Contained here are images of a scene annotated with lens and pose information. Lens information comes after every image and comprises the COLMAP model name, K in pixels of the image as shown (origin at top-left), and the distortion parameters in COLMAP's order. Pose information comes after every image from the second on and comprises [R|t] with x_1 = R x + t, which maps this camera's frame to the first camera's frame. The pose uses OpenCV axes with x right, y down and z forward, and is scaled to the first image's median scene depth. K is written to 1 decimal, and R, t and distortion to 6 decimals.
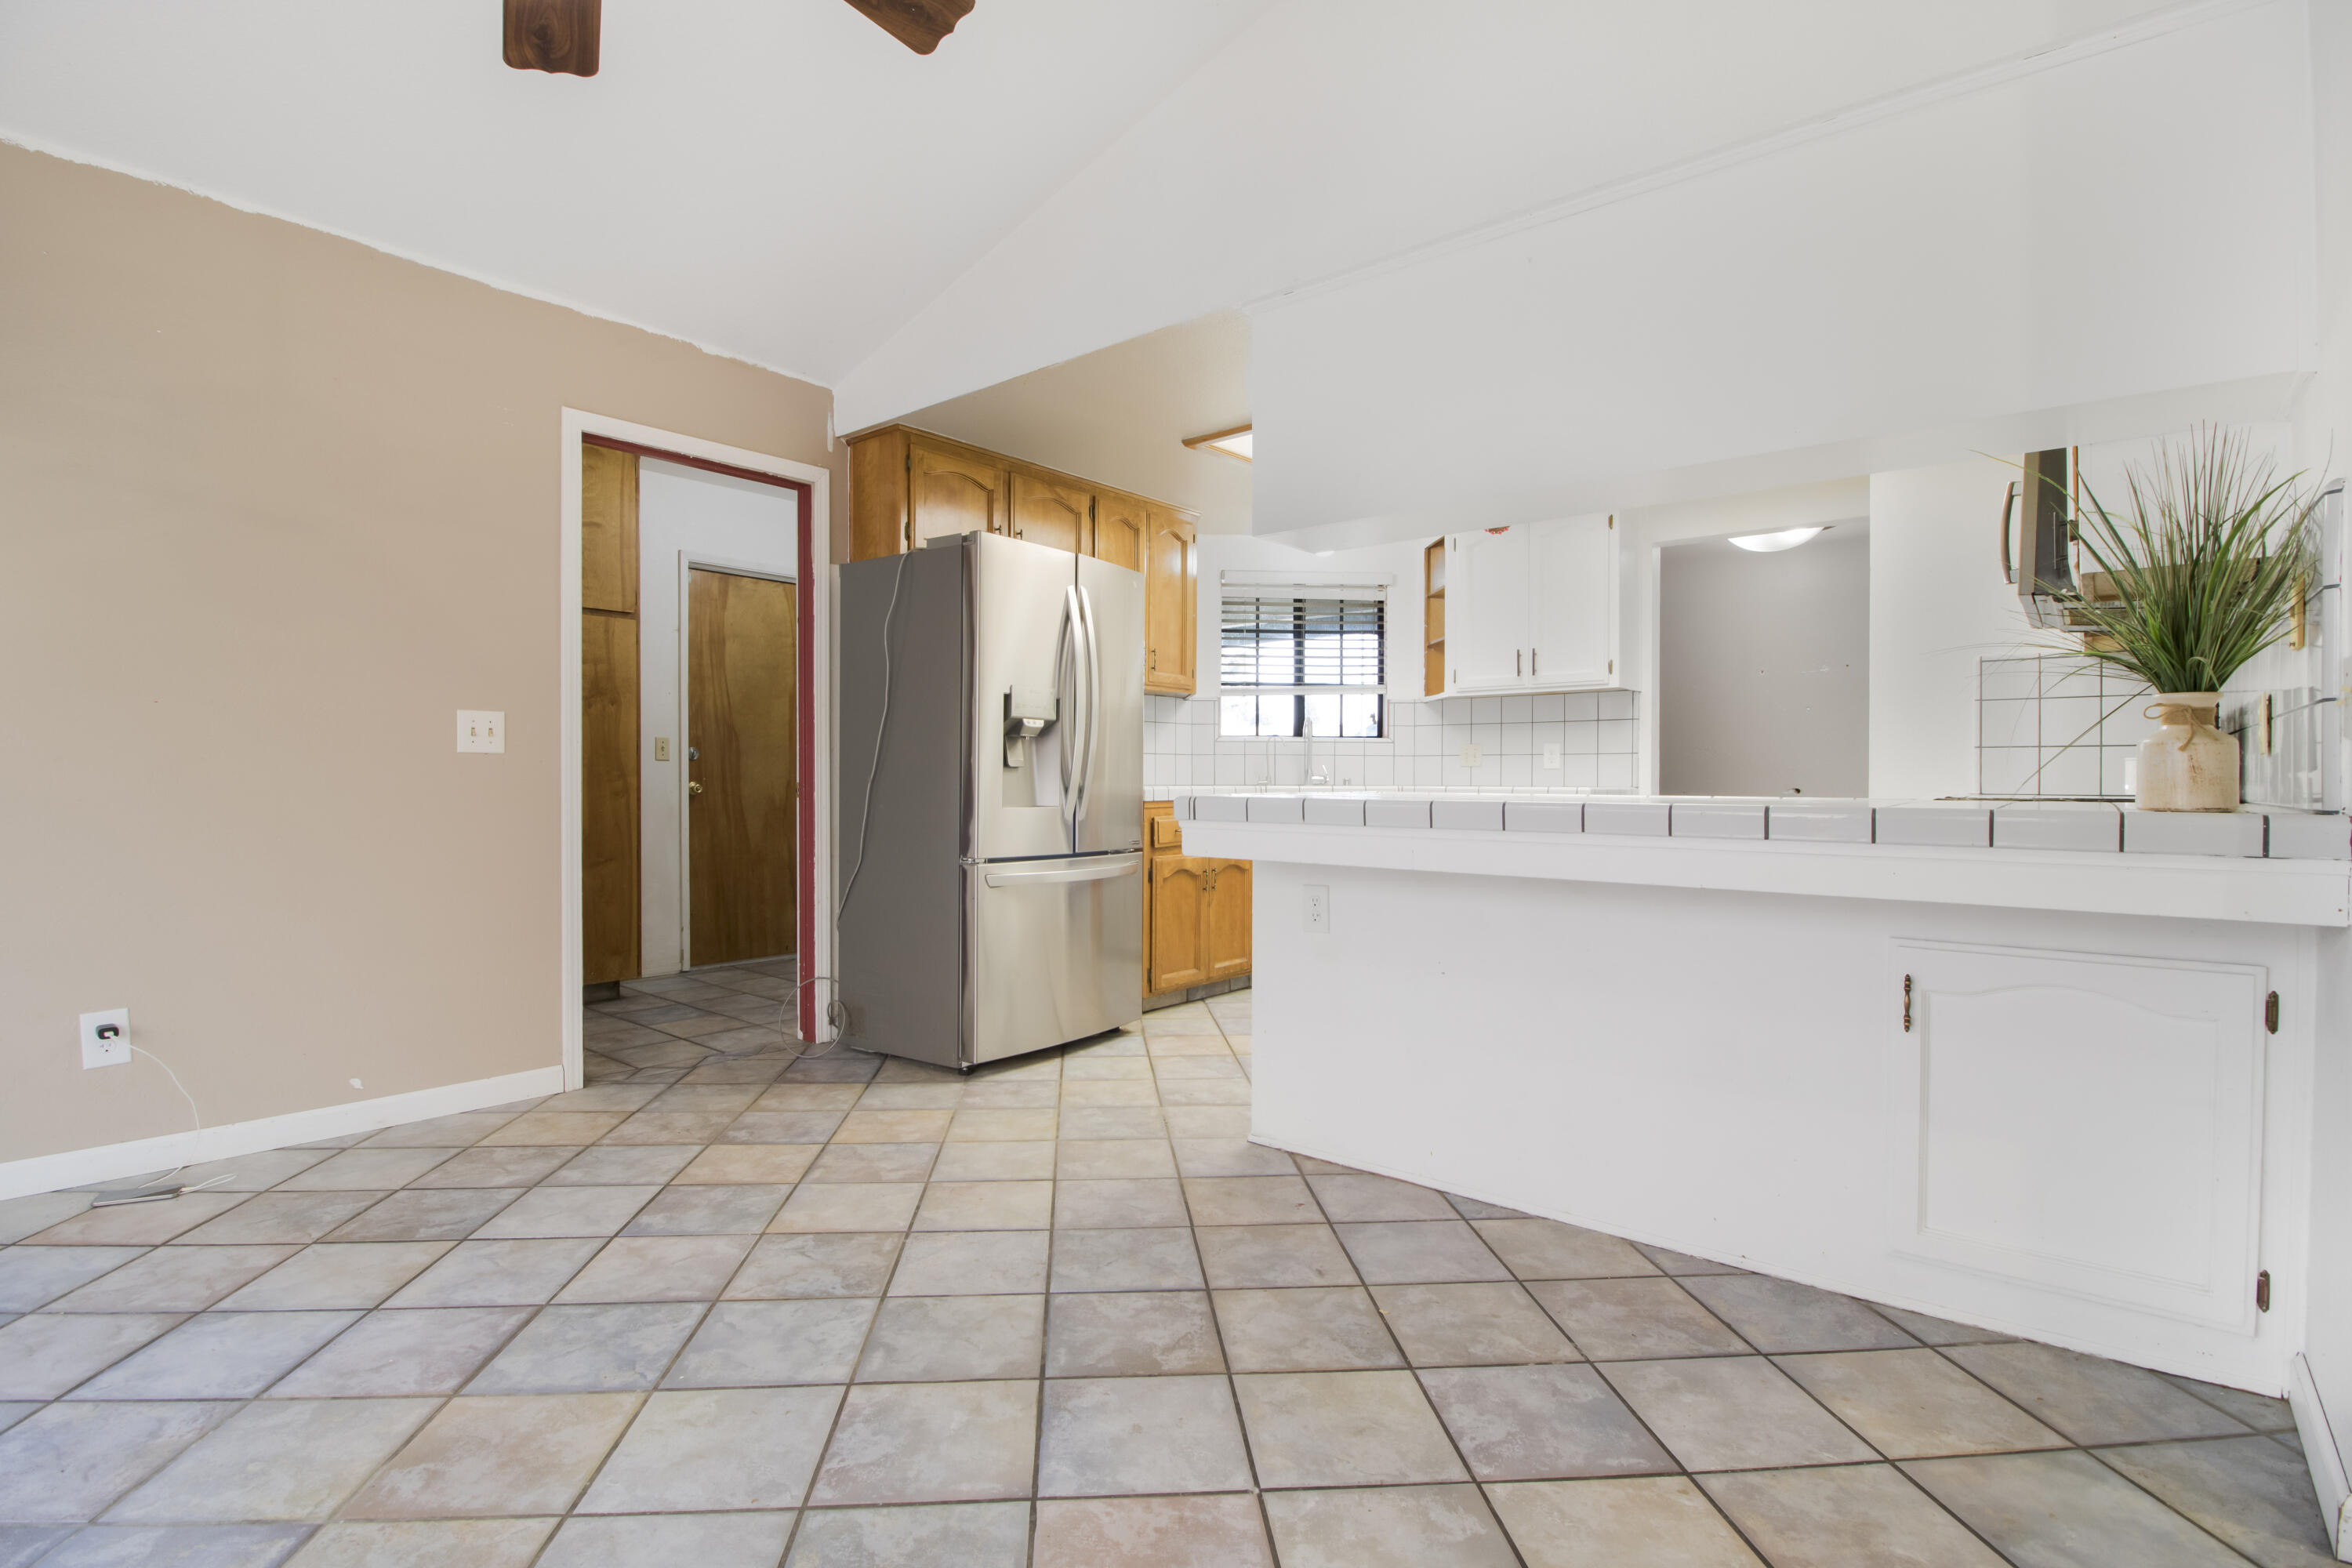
lens RADIAL K [[1113.7, 0, 1182.4], [0, 1113.7, 788.9], [0, 0, 1]] dist [-0.005043, -0.009555]
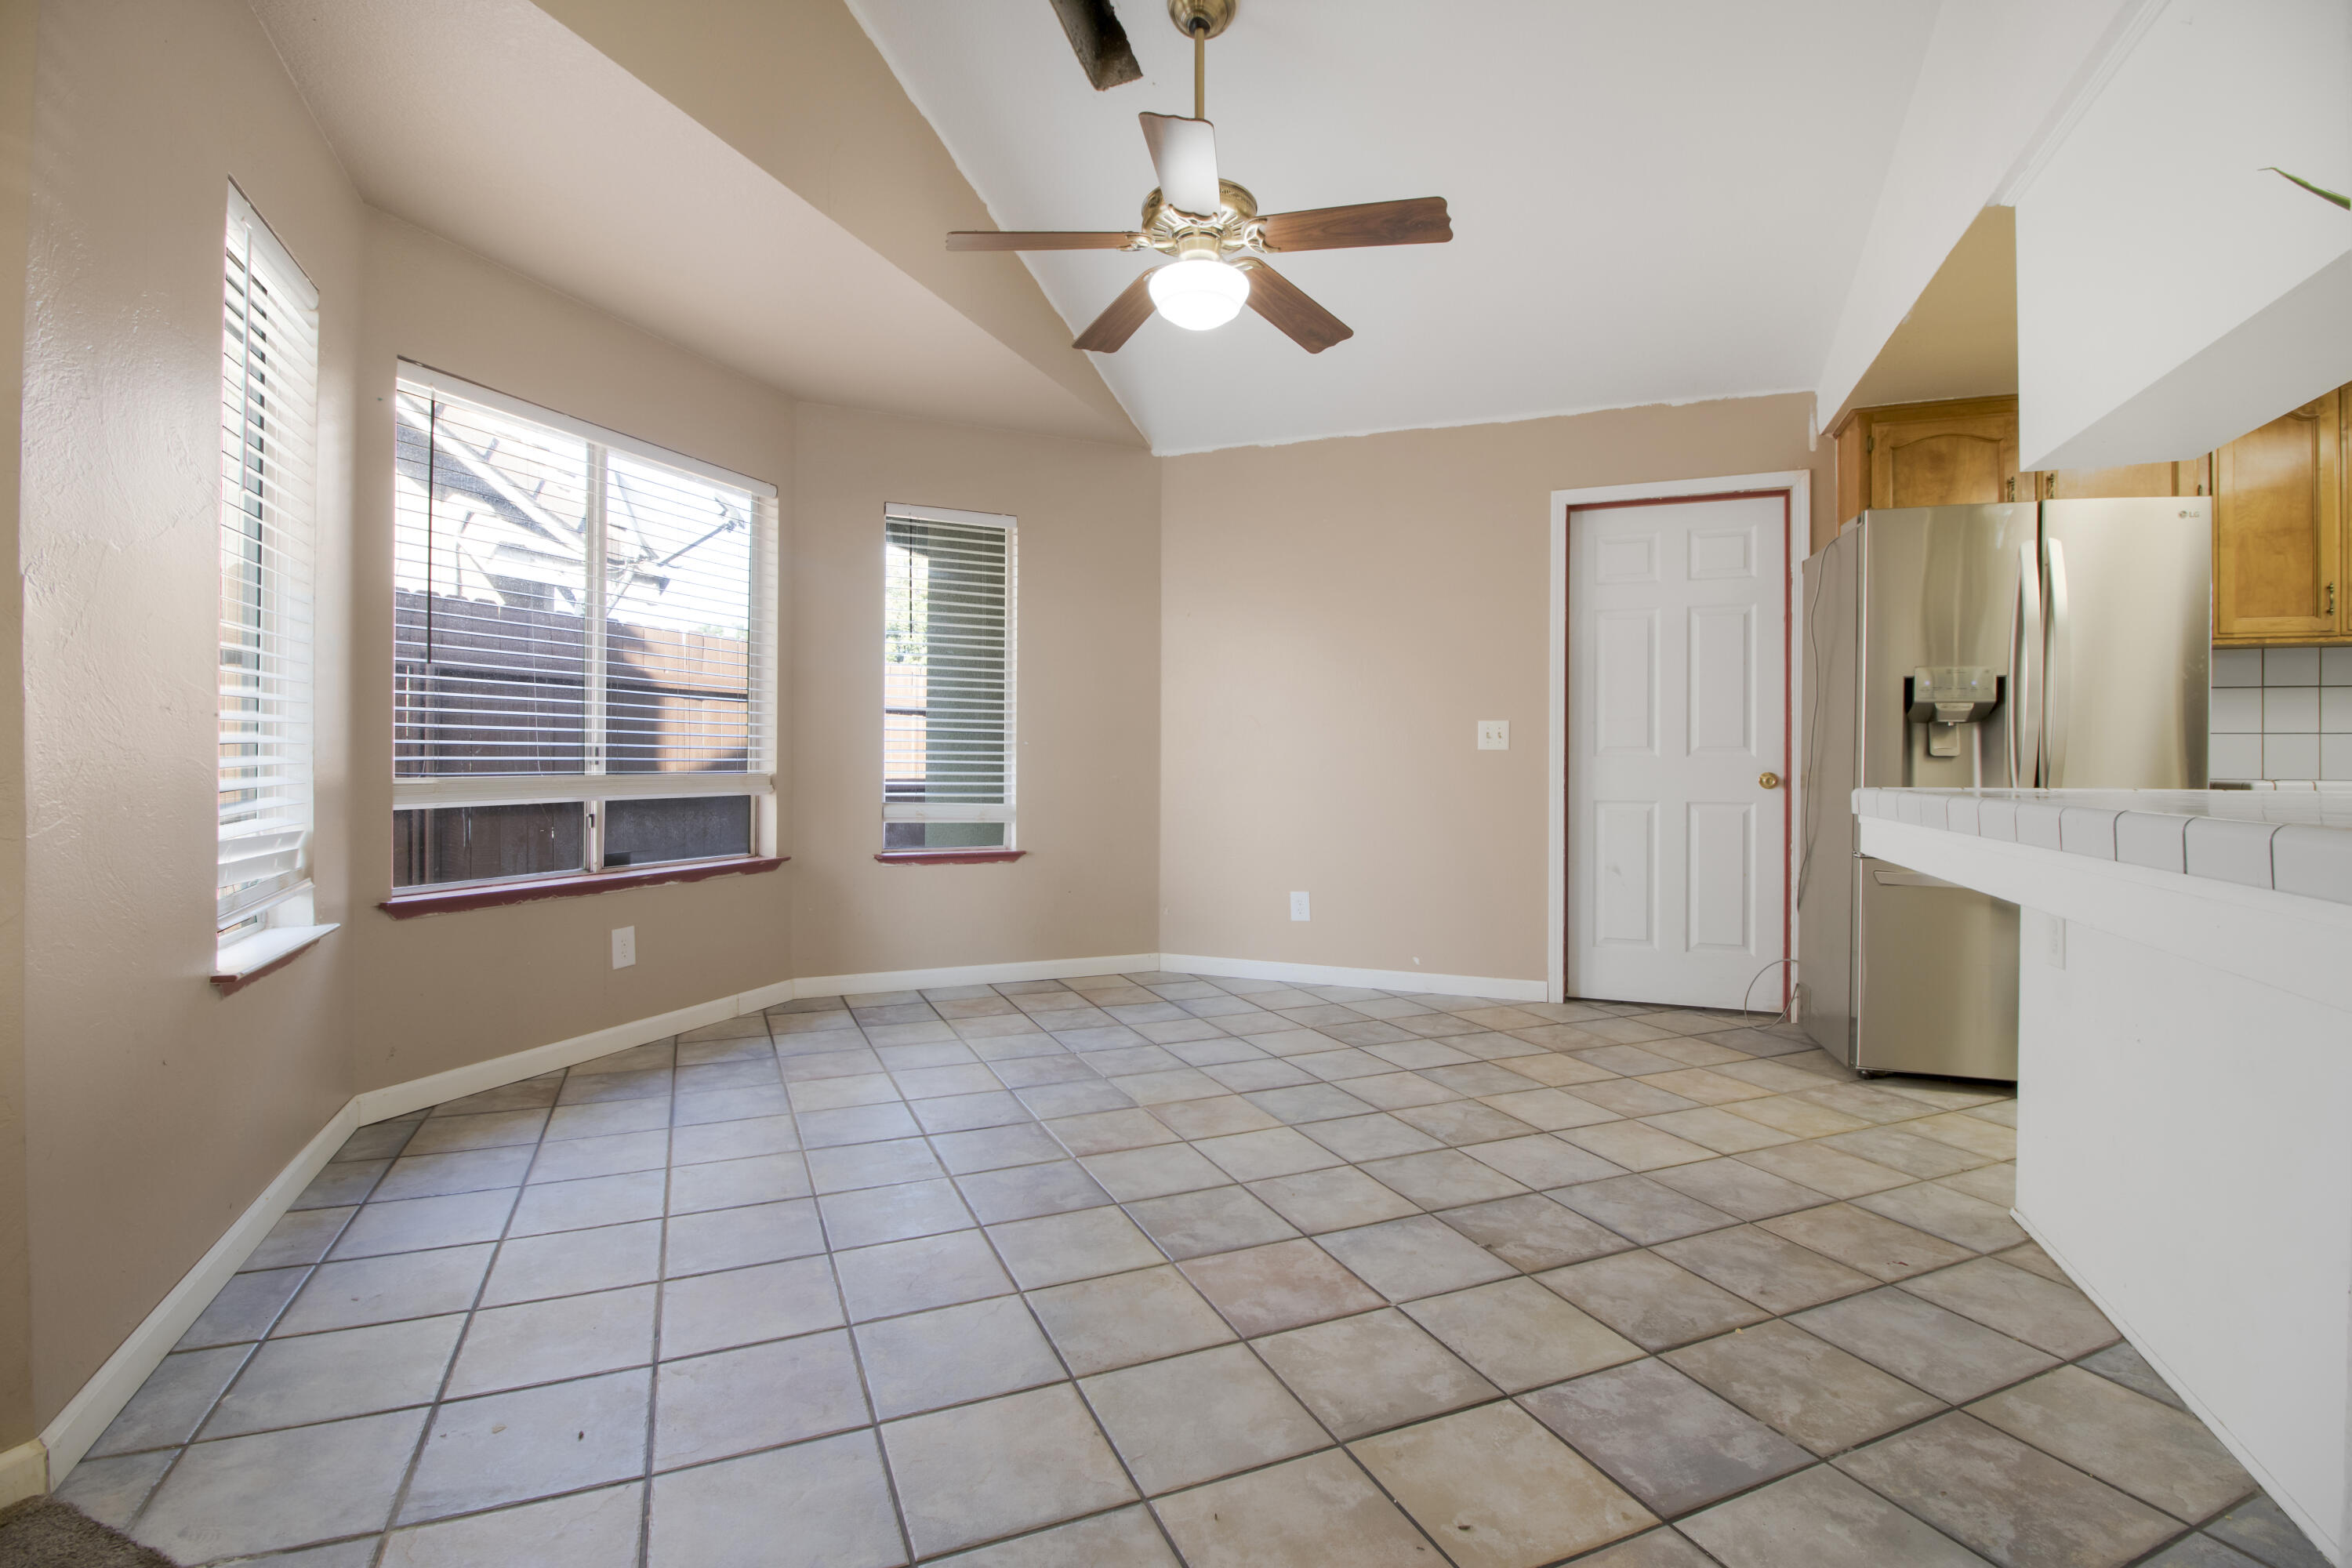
lens RADIAL K [[1113.7, 0, 1190.1], [0, 1113.7, 765.5], [0, 0, 1]] dist [-0.005043, -0.009555]
pose [[0.326870, -0.001307, -0.945069, 0.895123], [-0.011249, 0.999923, -0.005274, -0.000755], [0.945002, 0.012354, 0.326830, 0.237495]]
